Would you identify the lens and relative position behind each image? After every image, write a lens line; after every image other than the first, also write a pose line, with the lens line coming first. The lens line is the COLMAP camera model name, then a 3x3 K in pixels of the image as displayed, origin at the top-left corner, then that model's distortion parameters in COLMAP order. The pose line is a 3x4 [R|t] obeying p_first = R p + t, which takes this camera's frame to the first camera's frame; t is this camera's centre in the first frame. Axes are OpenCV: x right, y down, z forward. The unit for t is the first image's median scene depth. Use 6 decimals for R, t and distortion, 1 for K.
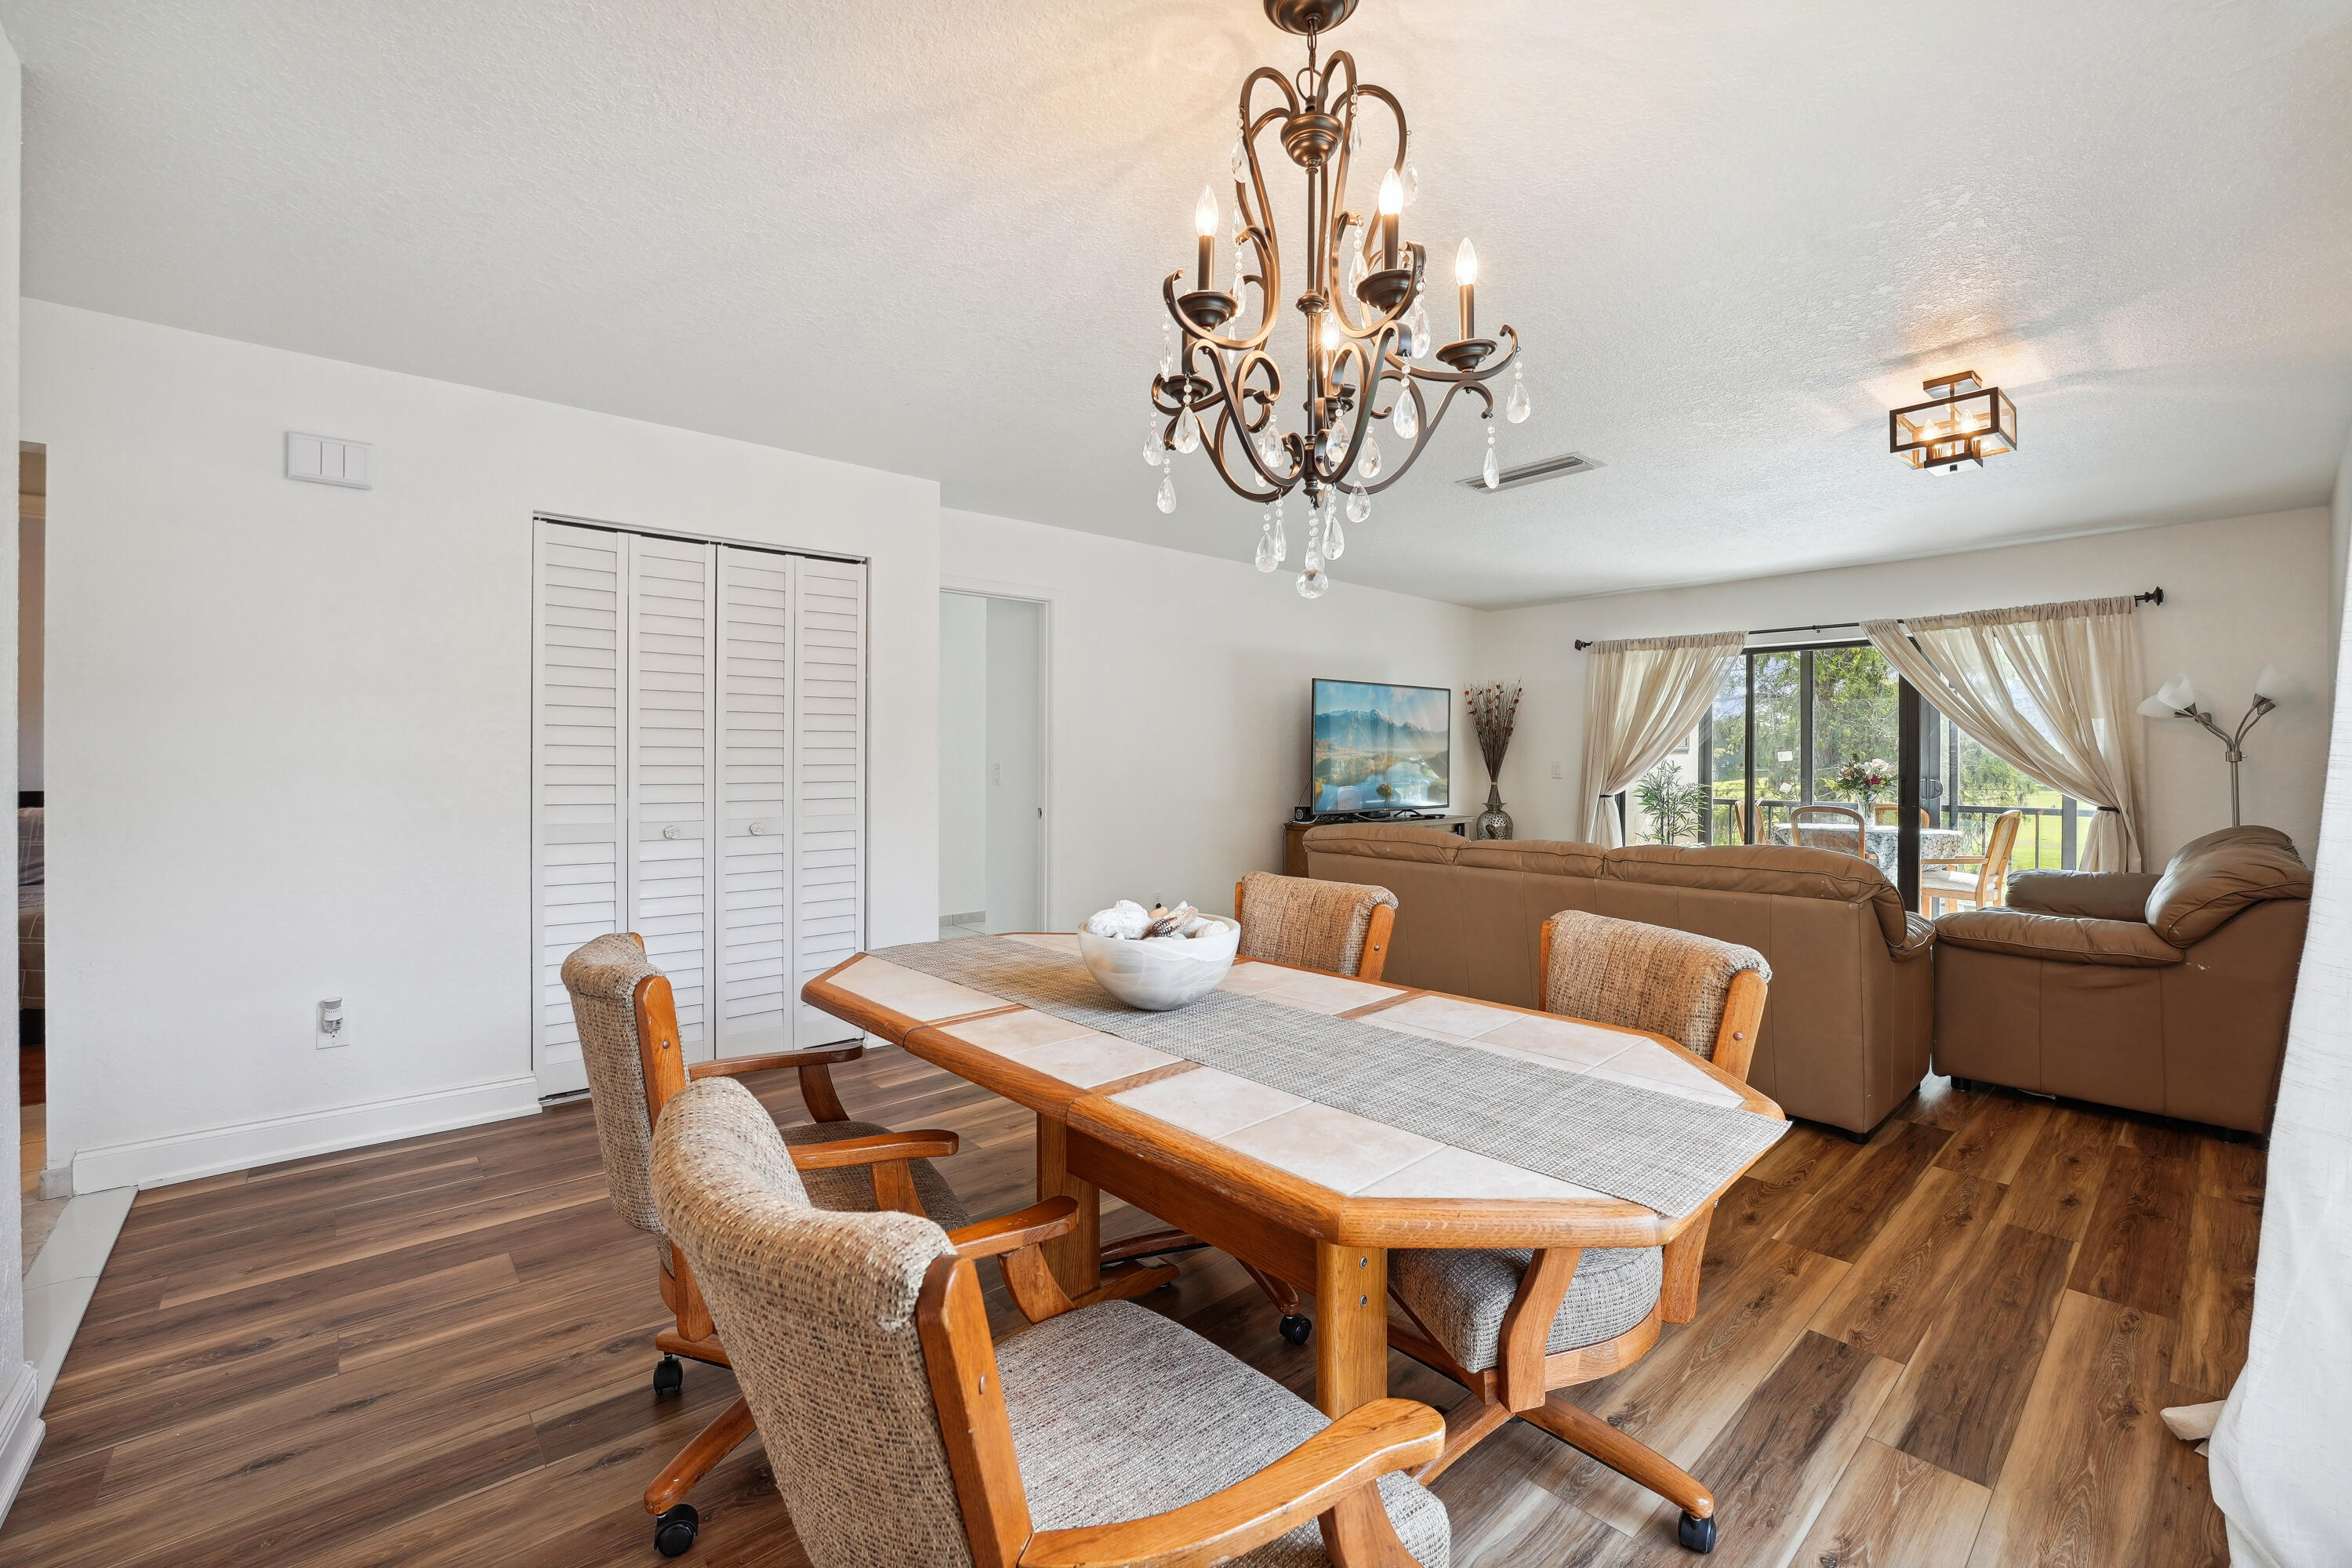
lens RADIAL K [[974.7, 0, 1176.0], [0, 974.7, 784.0], [0, 0, 1]] dist [-0.022169, -0.000047]
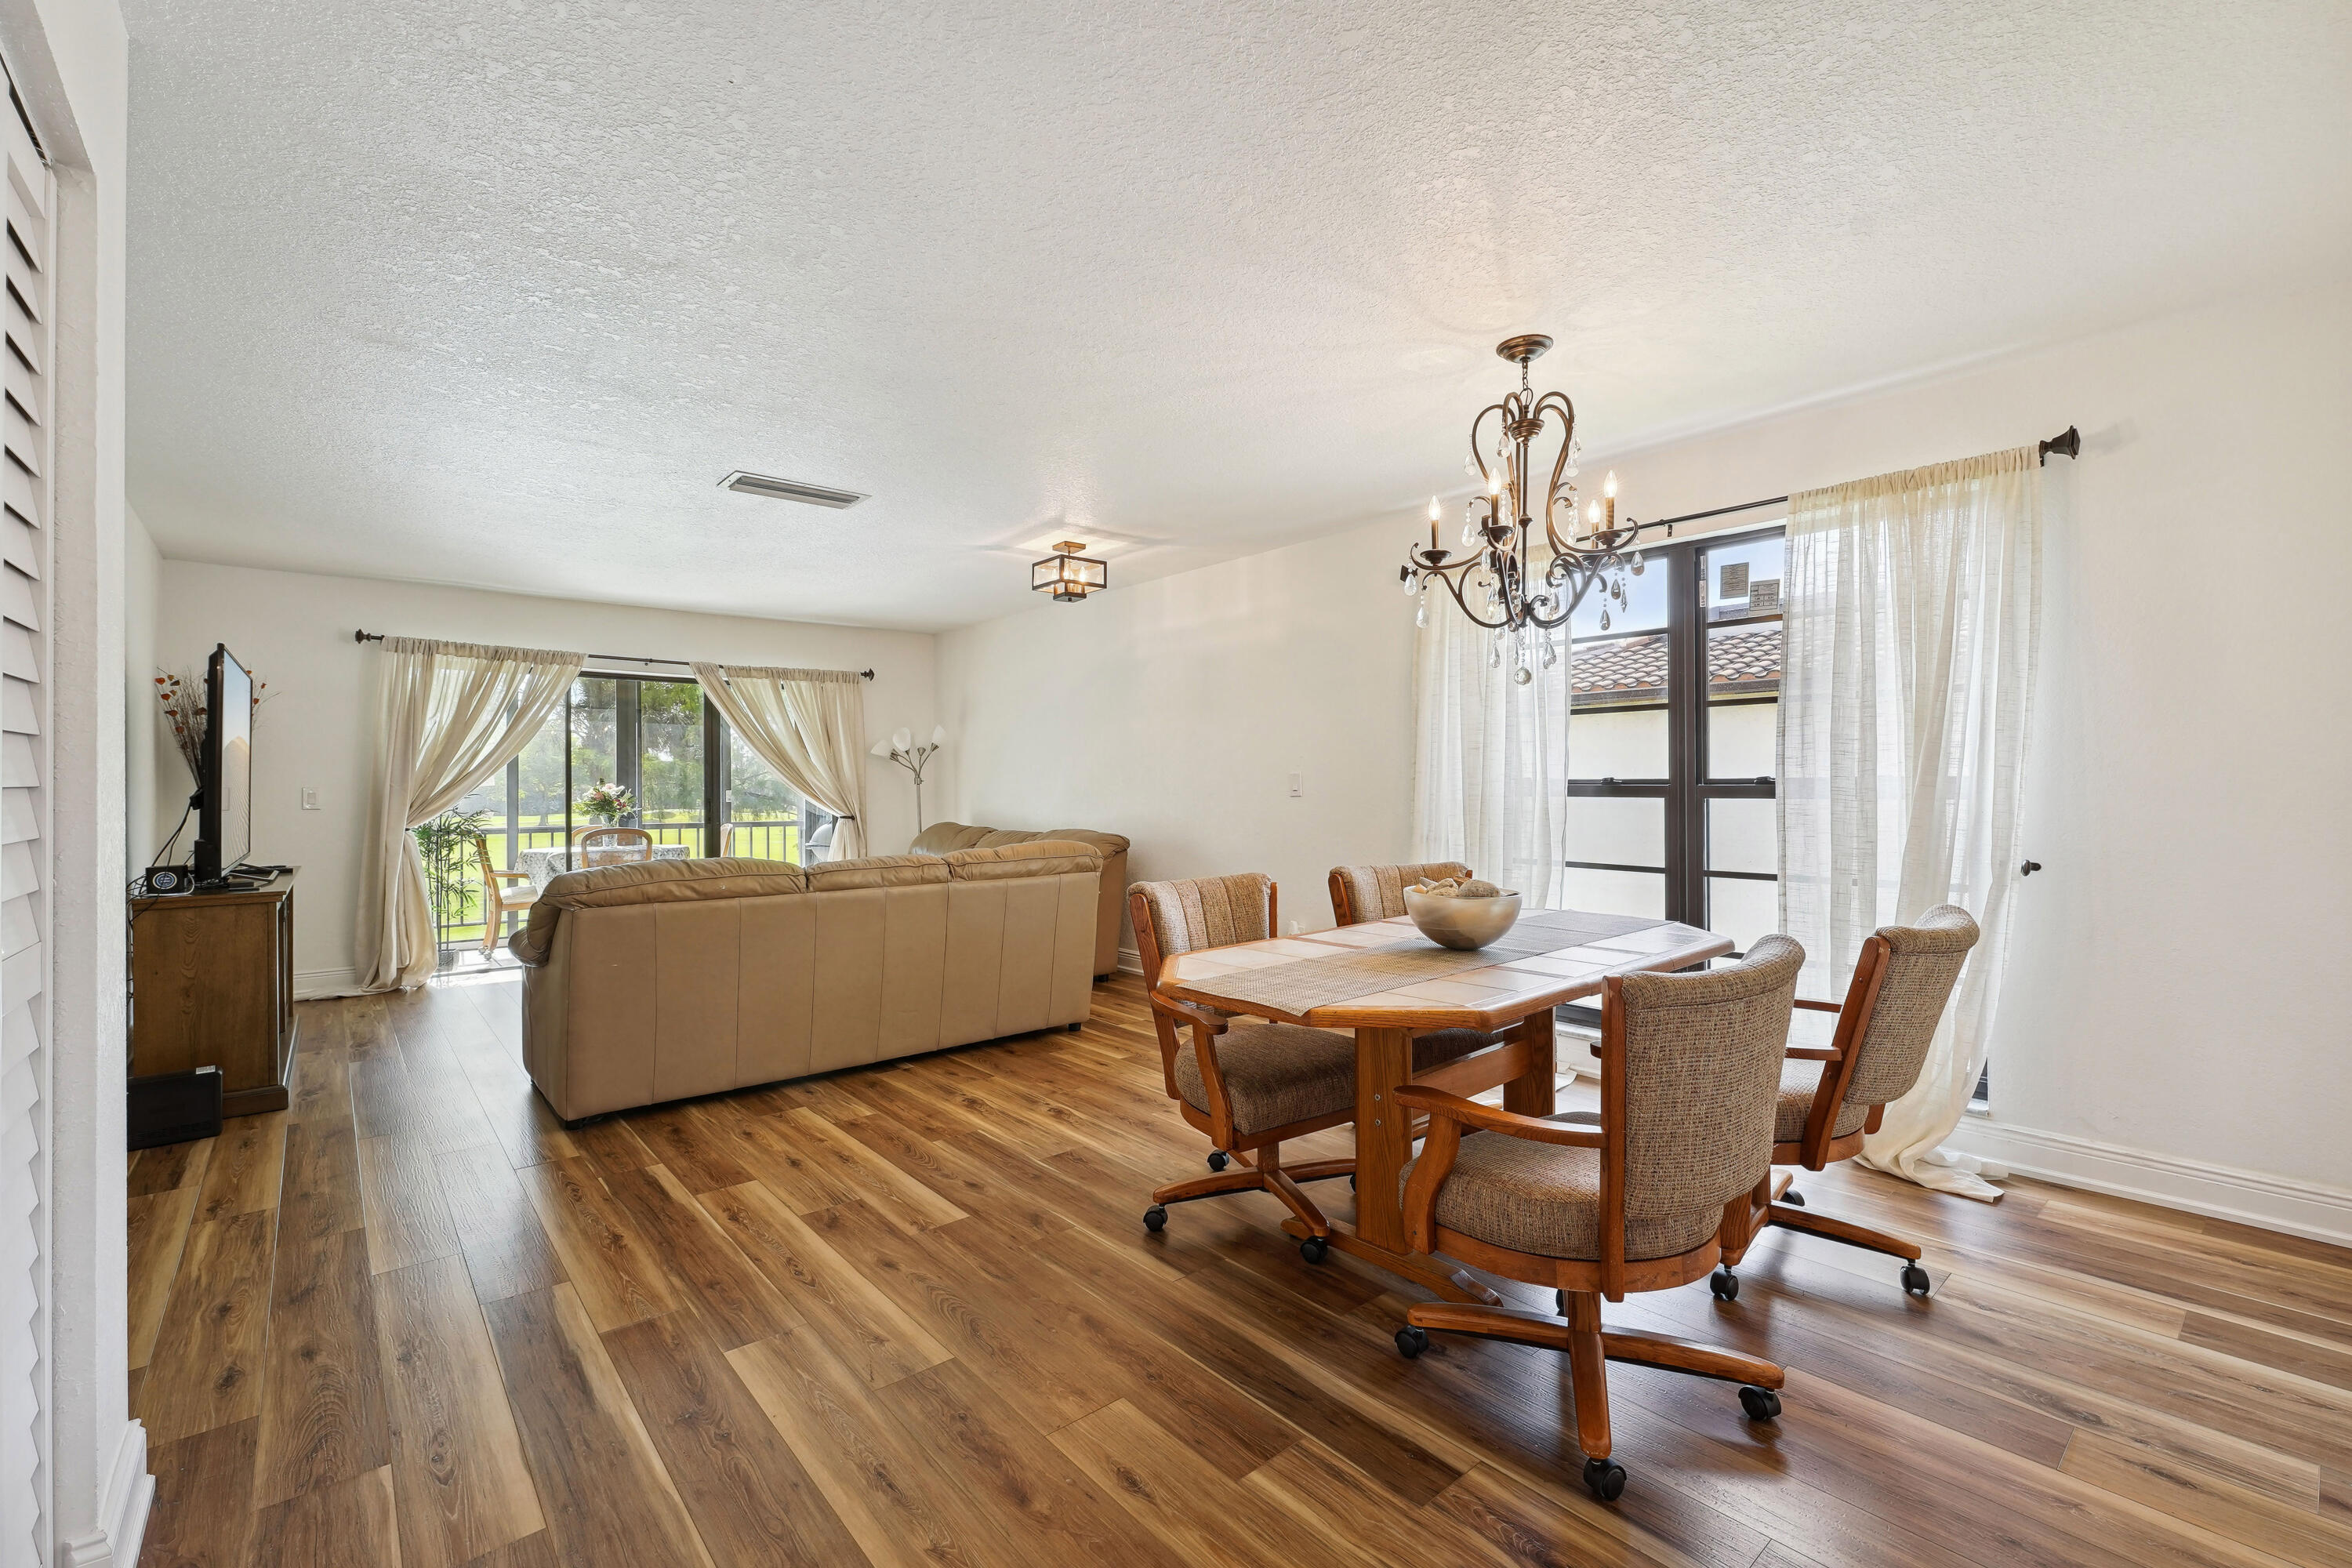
lens RADIAL K [[996.1, 0, 1188.3], [0, 996.1, 788.6], [0, 0, 1]] dist [-0.013358, 0.000072]
pose [[0.001899, -0.002940, 0.999994, -0.459036], [0.028737, 0.999583, 0.002884, -0.006045], [-0.999585, 0.028731, 0.001983, 0.419802]]
